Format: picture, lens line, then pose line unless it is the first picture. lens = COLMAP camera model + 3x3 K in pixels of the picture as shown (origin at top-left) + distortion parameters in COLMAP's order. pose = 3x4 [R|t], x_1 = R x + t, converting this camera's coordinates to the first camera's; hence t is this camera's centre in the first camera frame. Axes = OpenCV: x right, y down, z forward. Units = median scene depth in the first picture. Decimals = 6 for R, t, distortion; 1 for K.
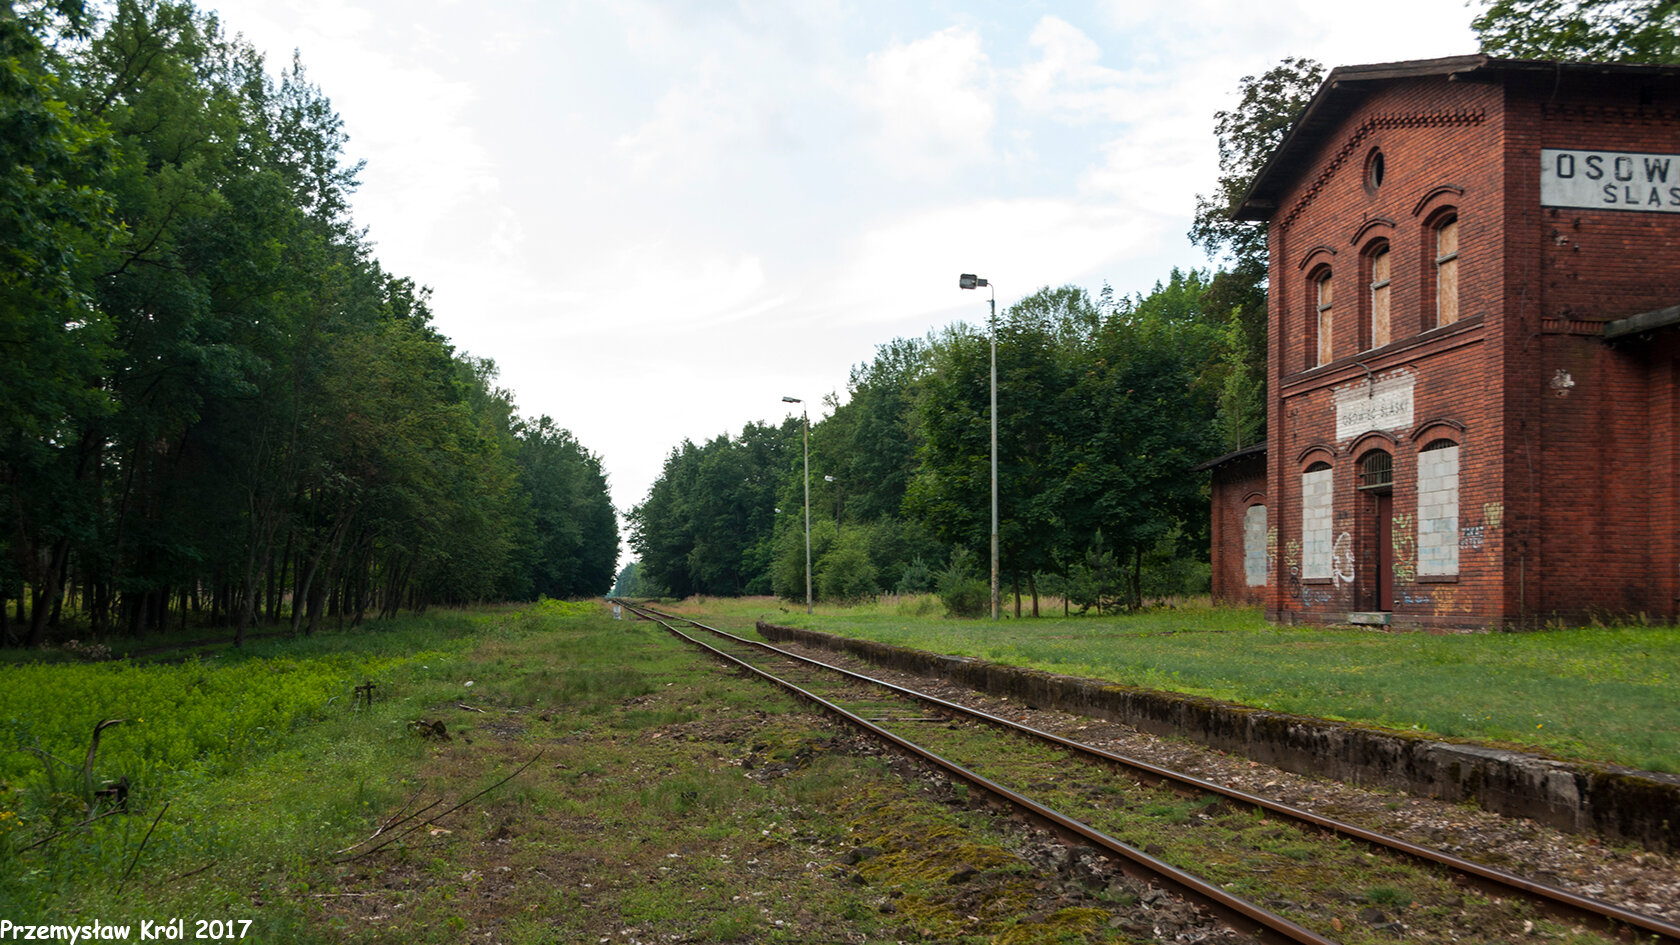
lens RADIAL K [[1383.8, 0, 839.8], [0, 1383.8, 538.0], [0, 0, 1]] dist [-0.008852, -0.002341]
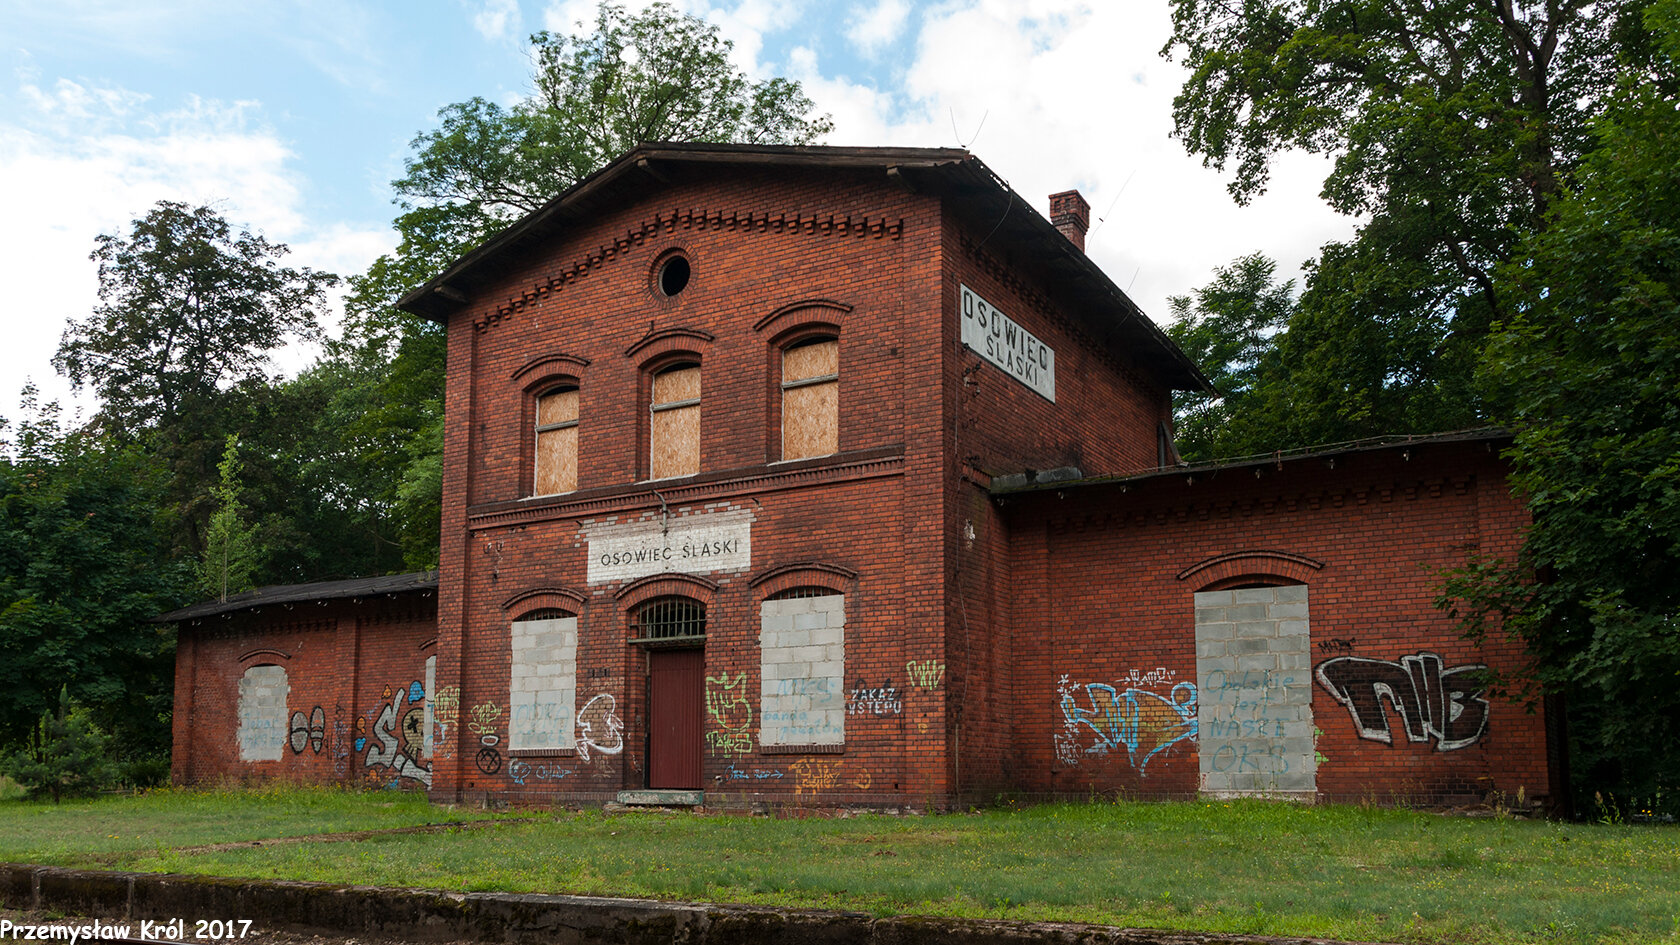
lens RADIAL K [[1298.1, 0, 840.3], [0, 1298.1, 627.8], [0, 0, 1]] dist [-0.006562, 0.000141]
pose [[0.650260, 0.077297, 0.755769, -0.141410], [-0.024729, 0.996437, -0.080635, 0.016580], [-0.759309, 0.033745, 0.649854, 0.406848]]
